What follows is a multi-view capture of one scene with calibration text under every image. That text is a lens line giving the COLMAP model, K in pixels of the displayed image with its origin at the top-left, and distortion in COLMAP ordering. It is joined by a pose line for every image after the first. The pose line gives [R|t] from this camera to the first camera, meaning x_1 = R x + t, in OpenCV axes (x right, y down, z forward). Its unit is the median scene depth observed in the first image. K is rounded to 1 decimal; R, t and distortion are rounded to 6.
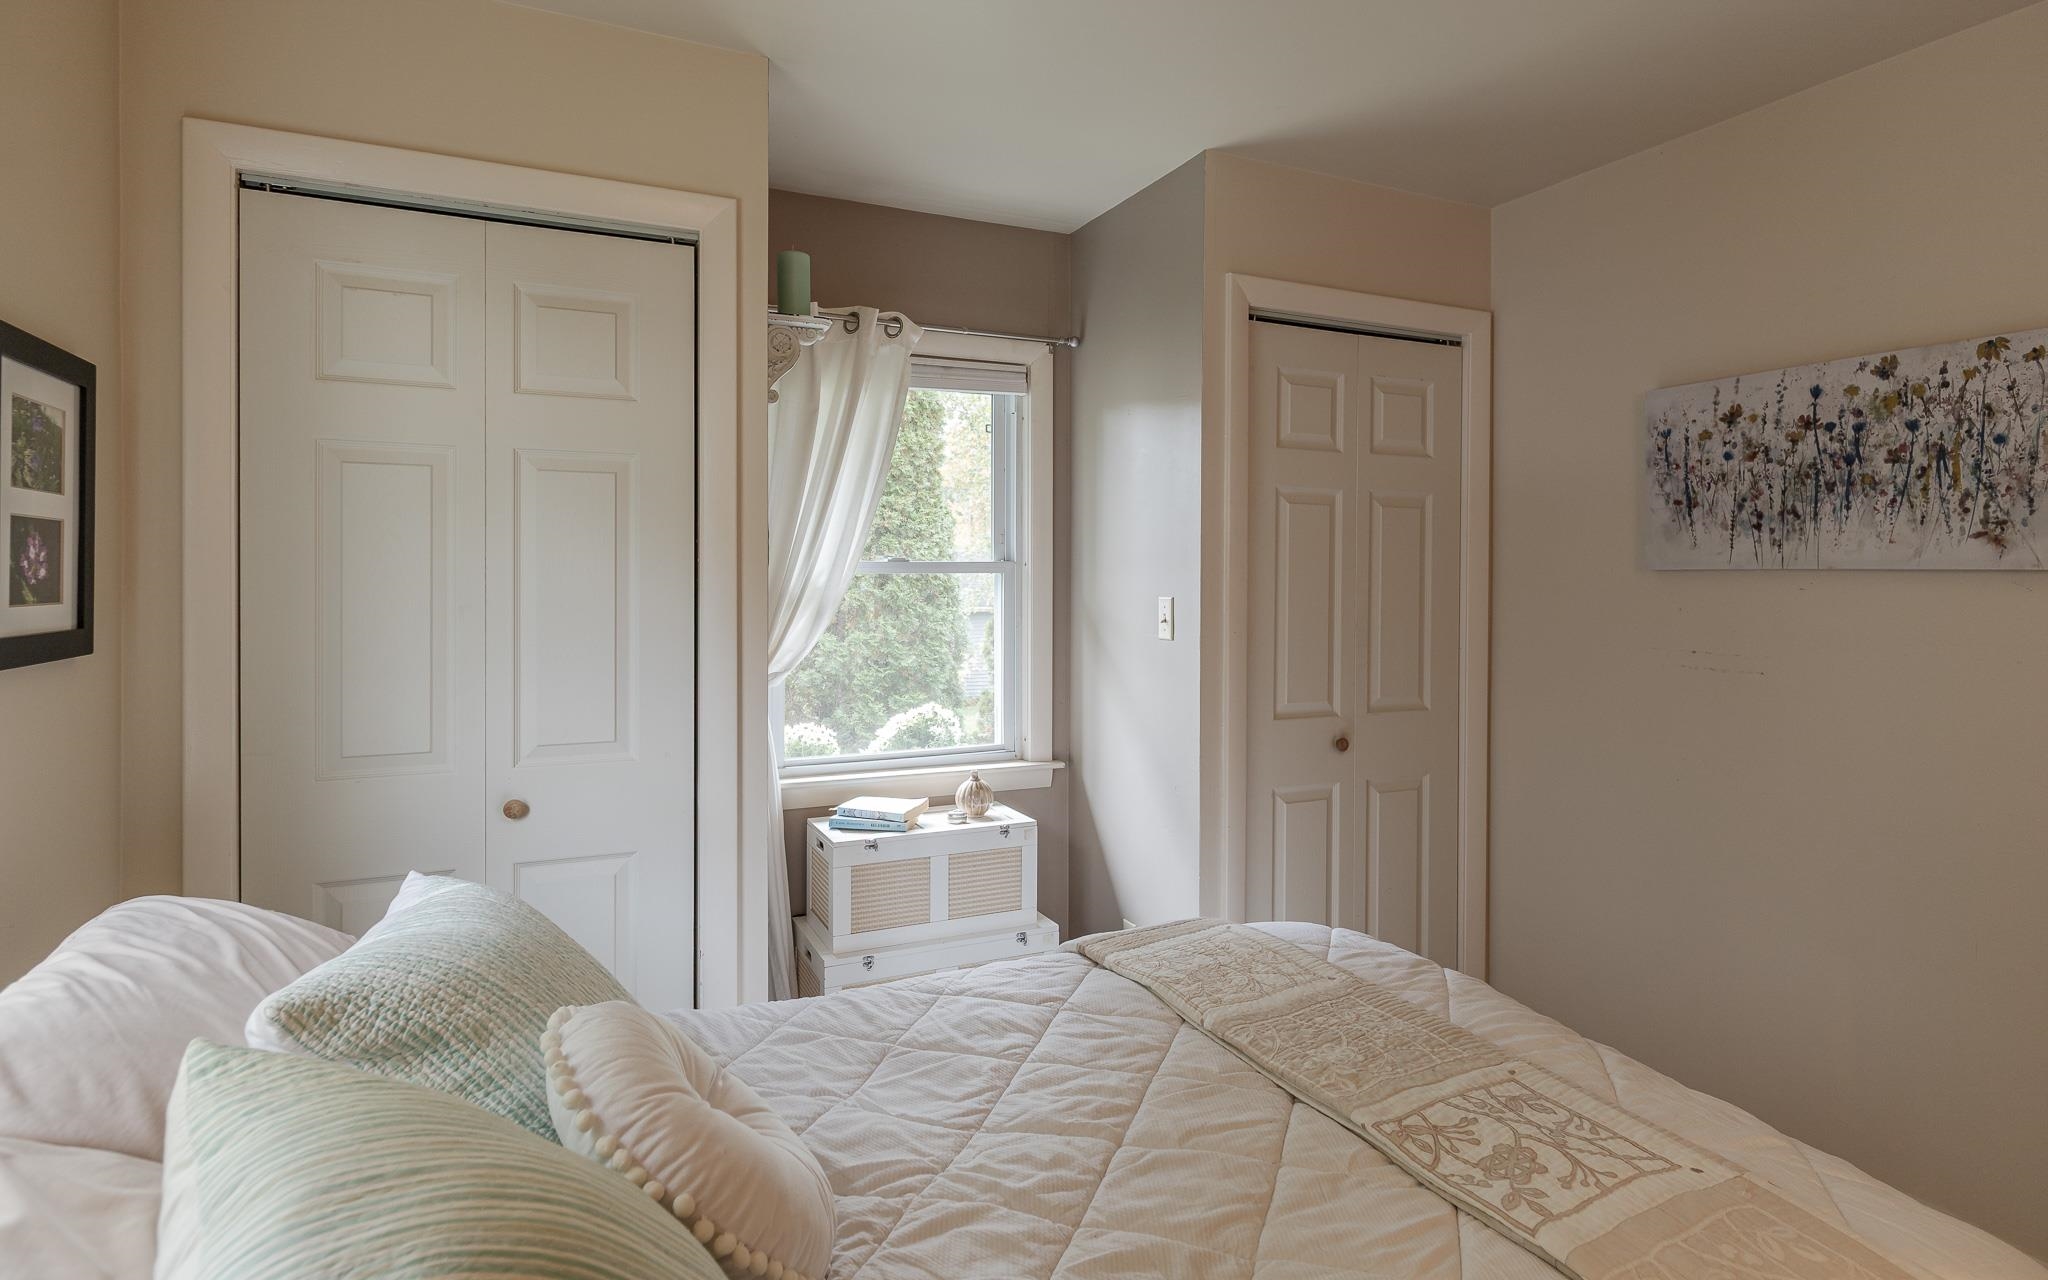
lens RADIAL K [[1058.1, 0, 1021.5], [0, 1058.1, 587.2], [0, 0, 1]] dist [-0.001615, -0.001964]
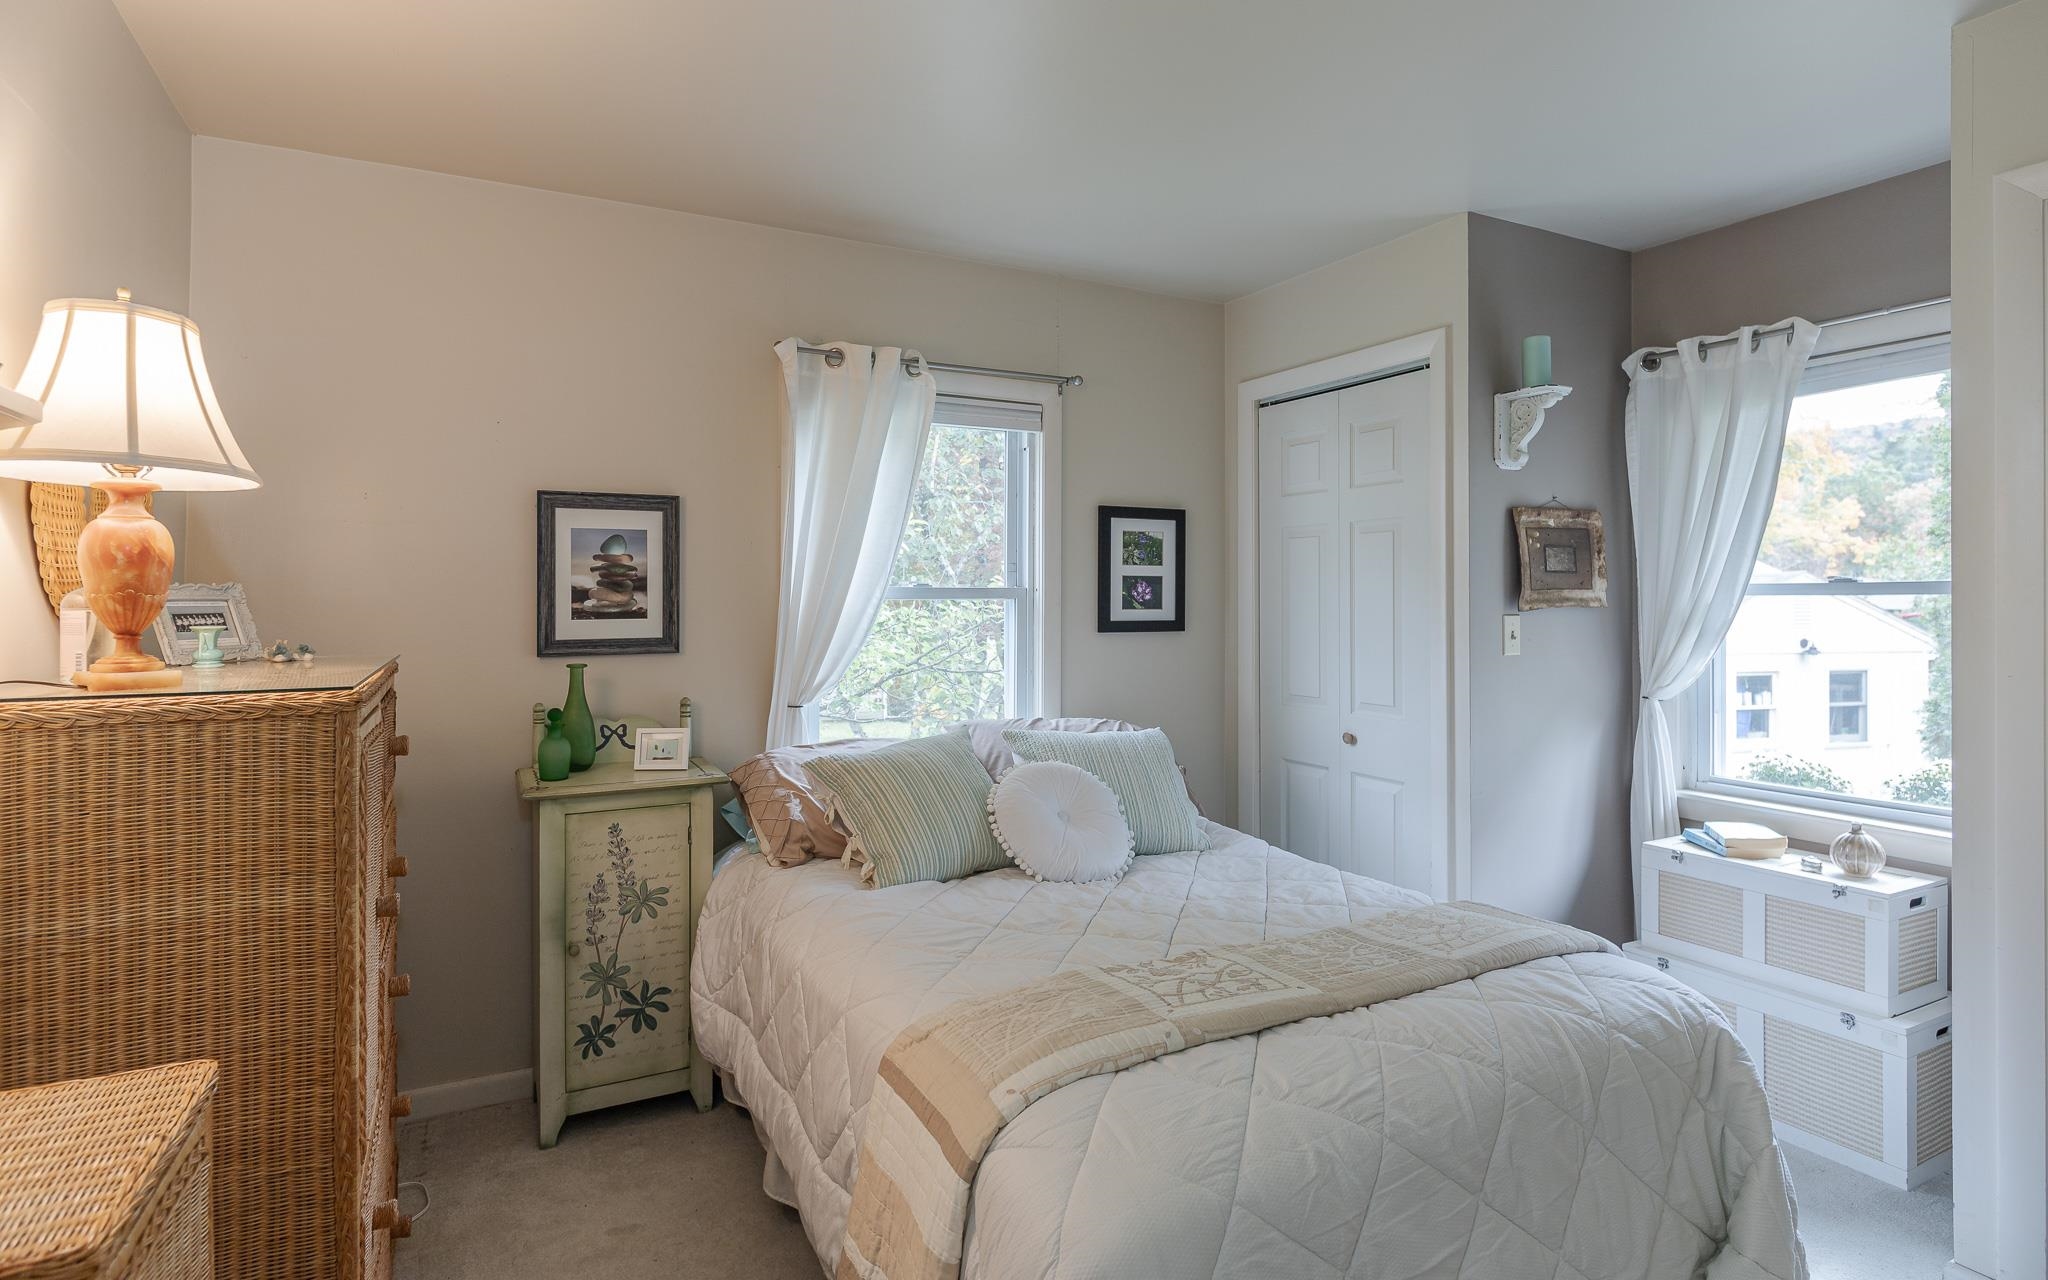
lens RADIAL K [[1054.6, 0, 1022.9], [0, 1054.6, 601.0], [0, 0, 1]] dist [-0.006879, -0.001748]
pose [[0.054883, 0.000920, -0.998492, 1.219904], [-0.010316, 0.999947, 0.000354, -0.001697], [0.998440, 0.010281, 0.054889, 0.424119]]
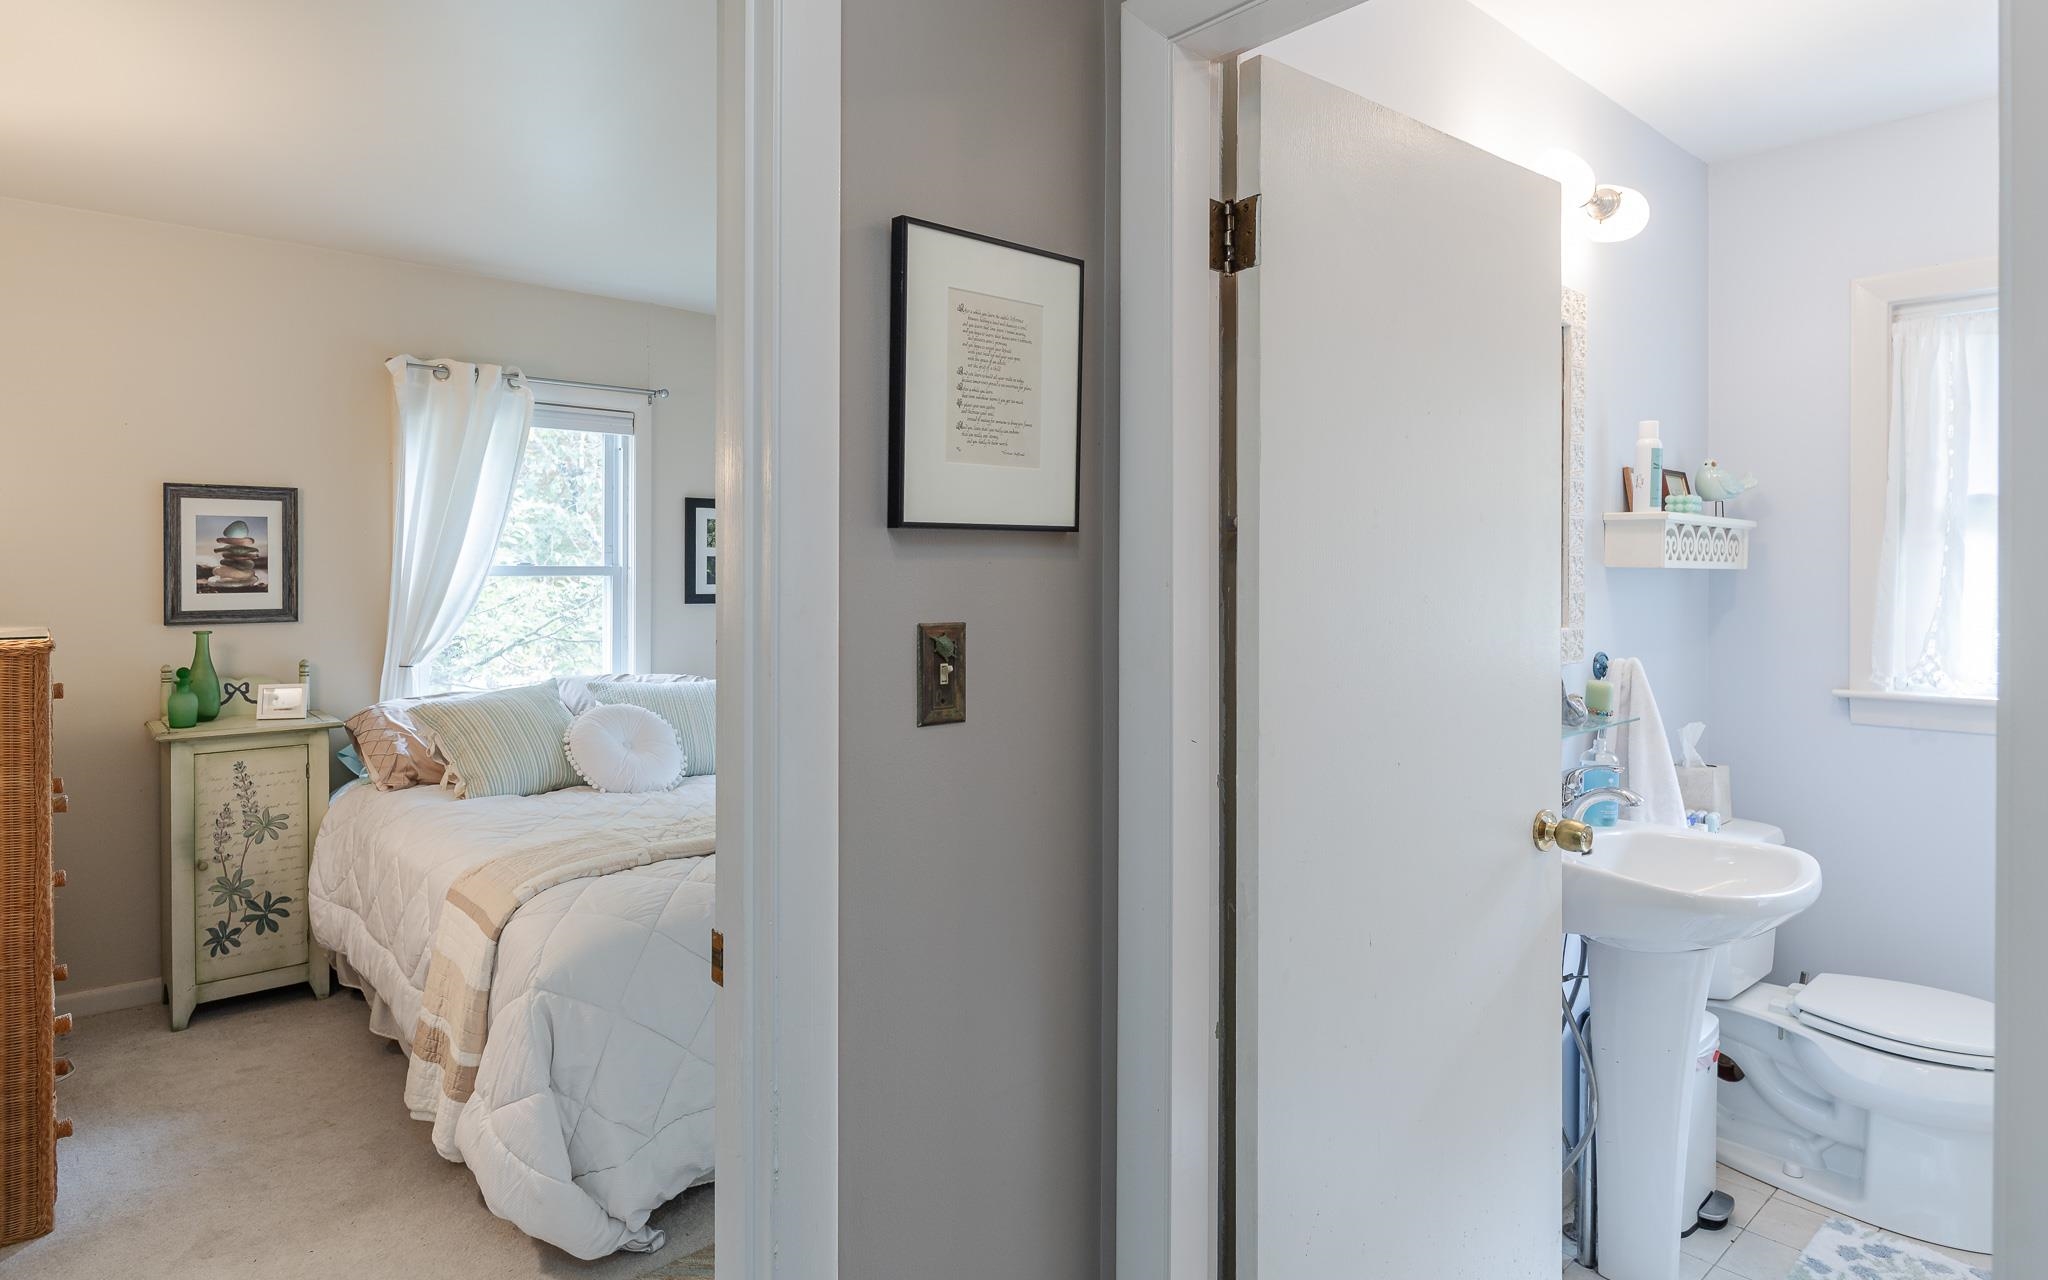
lens RADIAL K [[1126.6, 0, 963.8], [0, 1126.6, 584.7], [0, 0, 1]] dist [-0.005556, -0.002785]
pose [[0.267102, 0.006658, -0.963645, 1.617686], [-0.009780, 0.999943, 0.004198, -0.002552], [0.963619, 0.008303, 0.267152, 0.536377]]
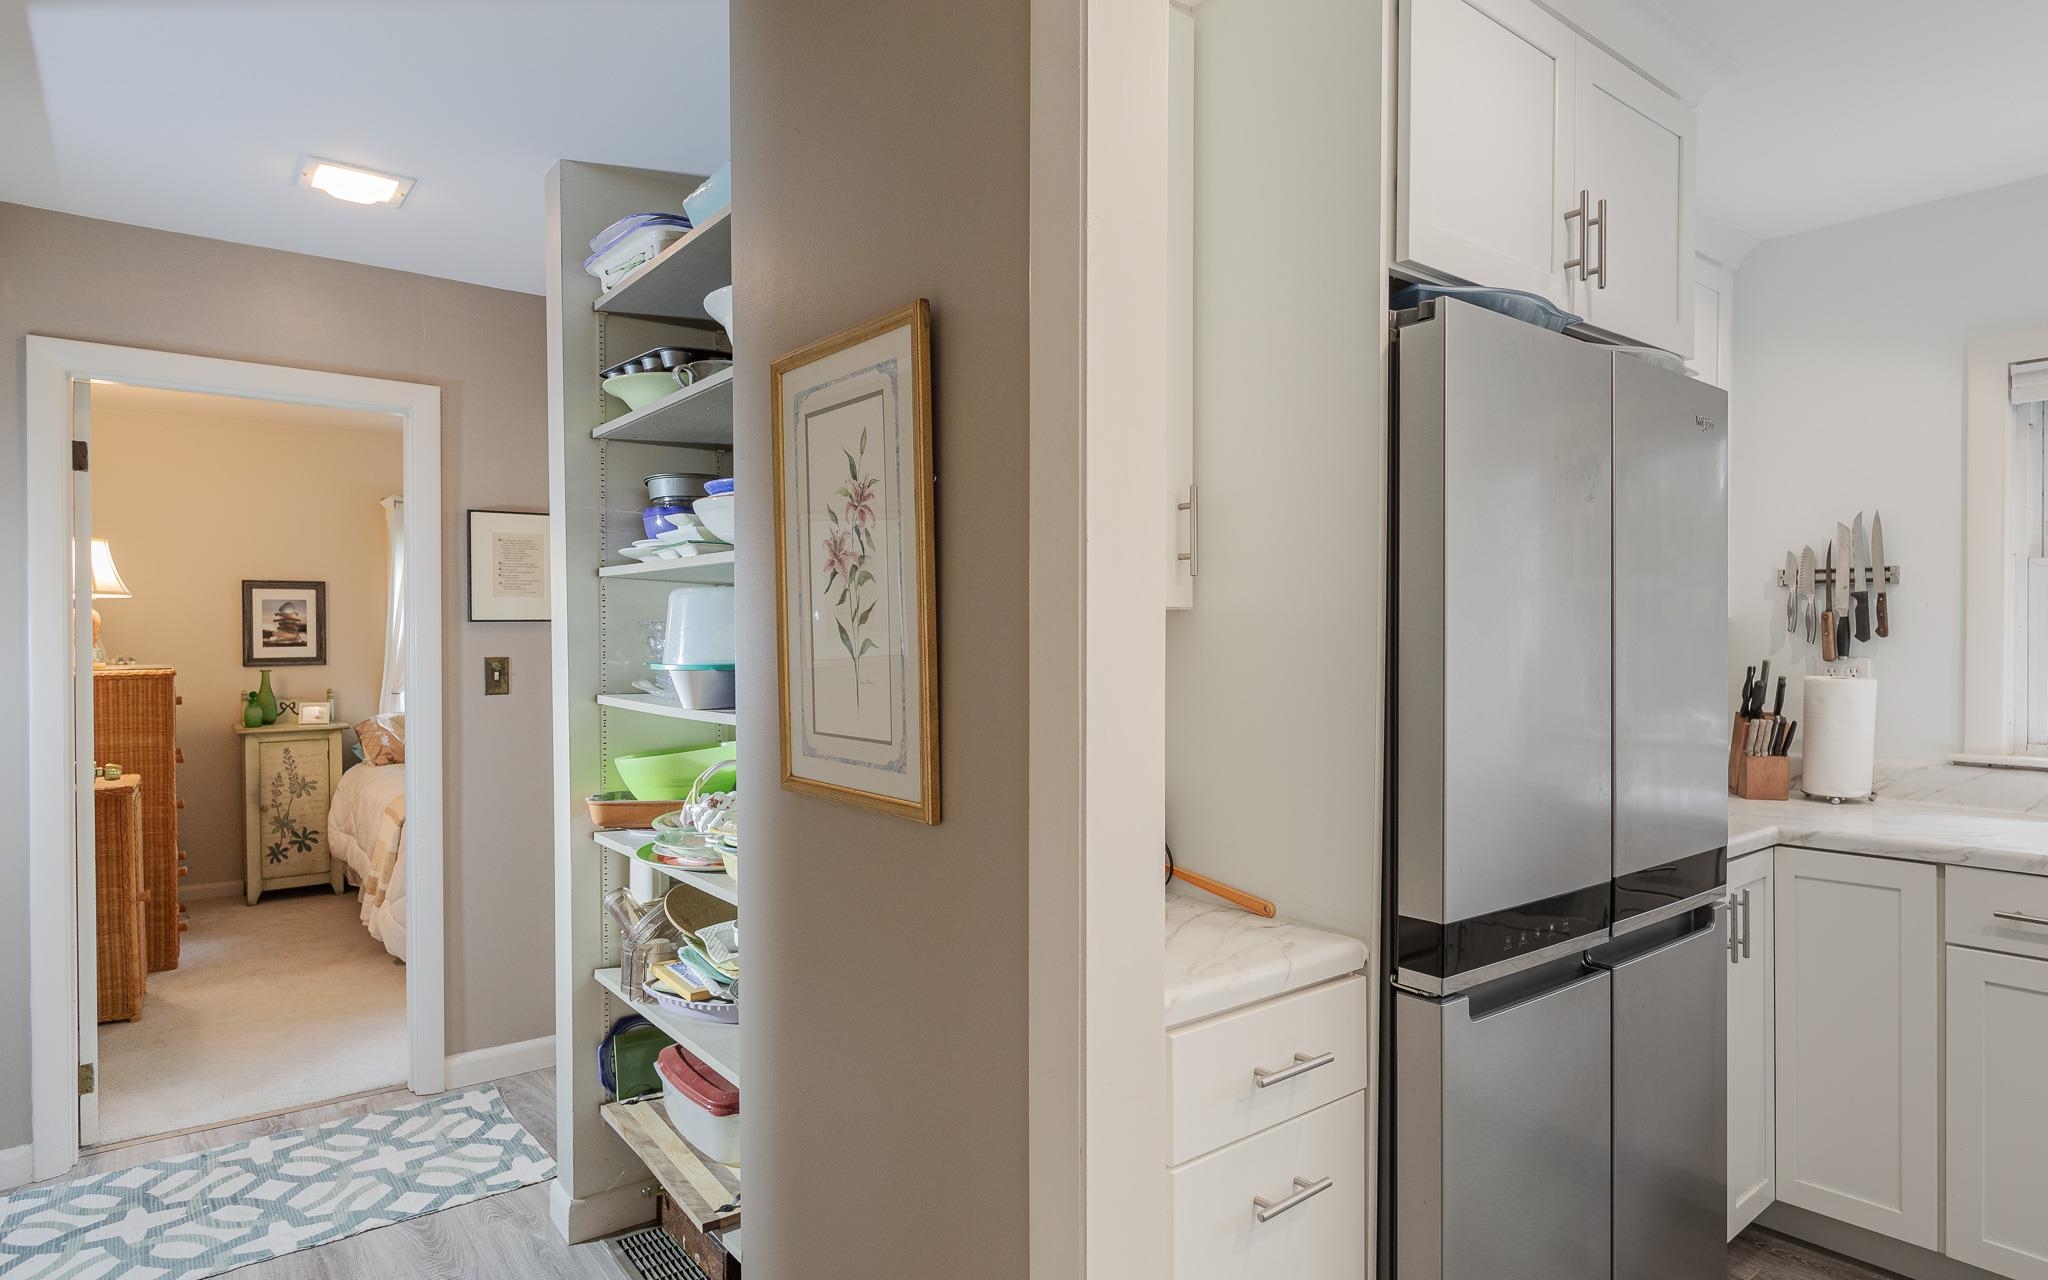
lens RADIAL K [[1118.4, 0, 1047.6], [0, 1118.4, 651.8], [0, 0, 1]] dist [-0.018776, 0.000952]
pose [[0.247954, 0.016629, -0.968629, 2.470059], [-0.009576, 0.999846, 0.014713, -0.013824], [0.968724, 0.005627, 0.248075, 0.920808]]
